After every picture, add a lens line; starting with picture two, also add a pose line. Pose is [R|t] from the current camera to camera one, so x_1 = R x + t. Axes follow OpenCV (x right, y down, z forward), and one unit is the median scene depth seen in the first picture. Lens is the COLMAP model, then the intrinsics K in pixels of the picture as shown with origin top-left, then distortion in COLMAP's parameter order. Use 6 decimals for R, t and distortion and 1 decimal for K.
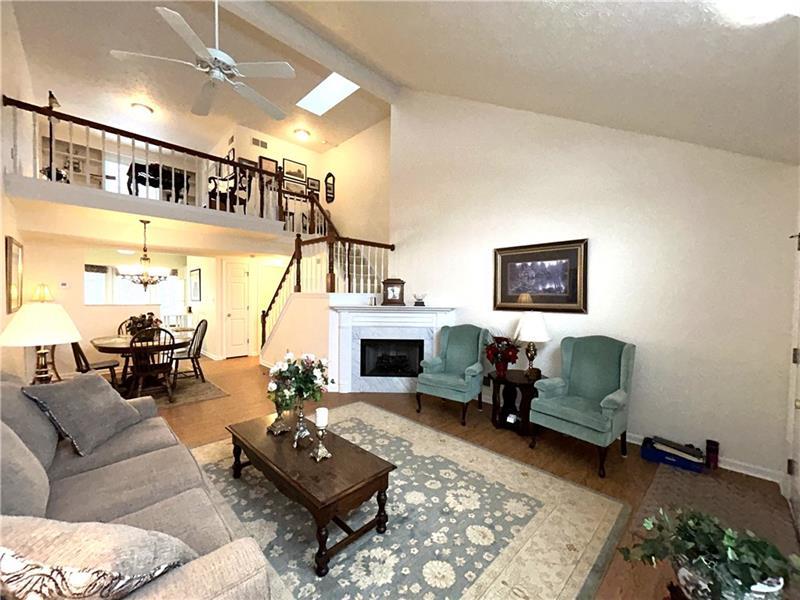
lens RADIAL K [[323.4, 0, 403.1], [0, 323.4, 302.4], [0, 0, 1]] dist [-0.002510, 0.001462]
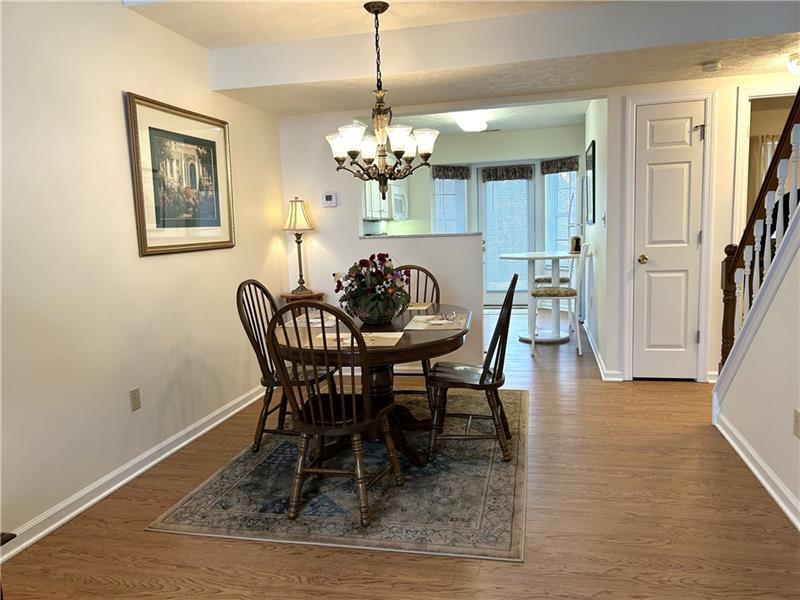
lens RADIAL K [[610.5, 0, 403.4], [0, 610.5, 304.4], [0, 0, 1]] dist [0.036381, -0.010204]
pose [[0.527495, 0.075611, -0.846187, -0.204237], [0.027488, 0.993991, 0.105953, 0.019240], [0.849114, -0.079149, 0.522247, 0.811404]]
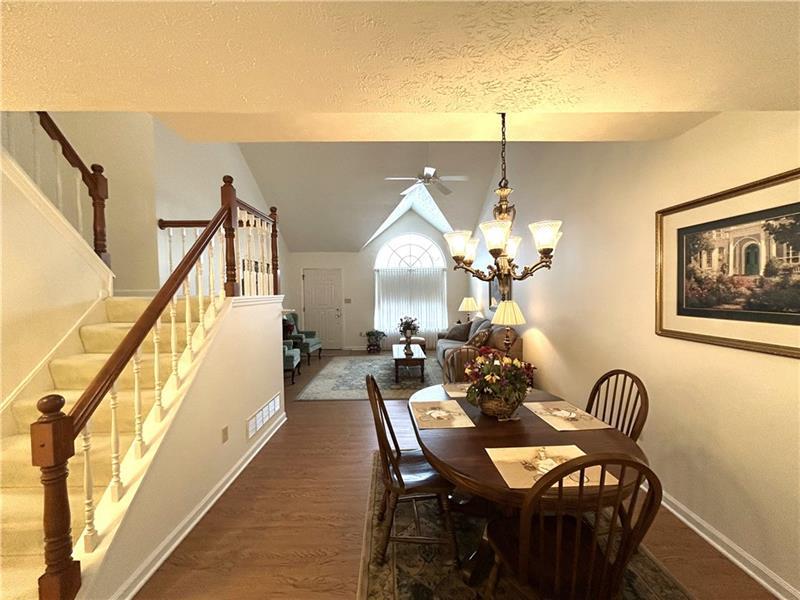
lens RADIAL K [[323.4, 0, 400.1], [0, 323.4, 304.5], [0, 0, 1]] dist [-0.002510, 0.001462]
pose [[-0.713750, -0.037742, 0.699383, -1.269944], [0.014991, 0.997495, 0.069128, -0.074205], [-0.700241, 0.059825, -0.711396, 1.747132]]
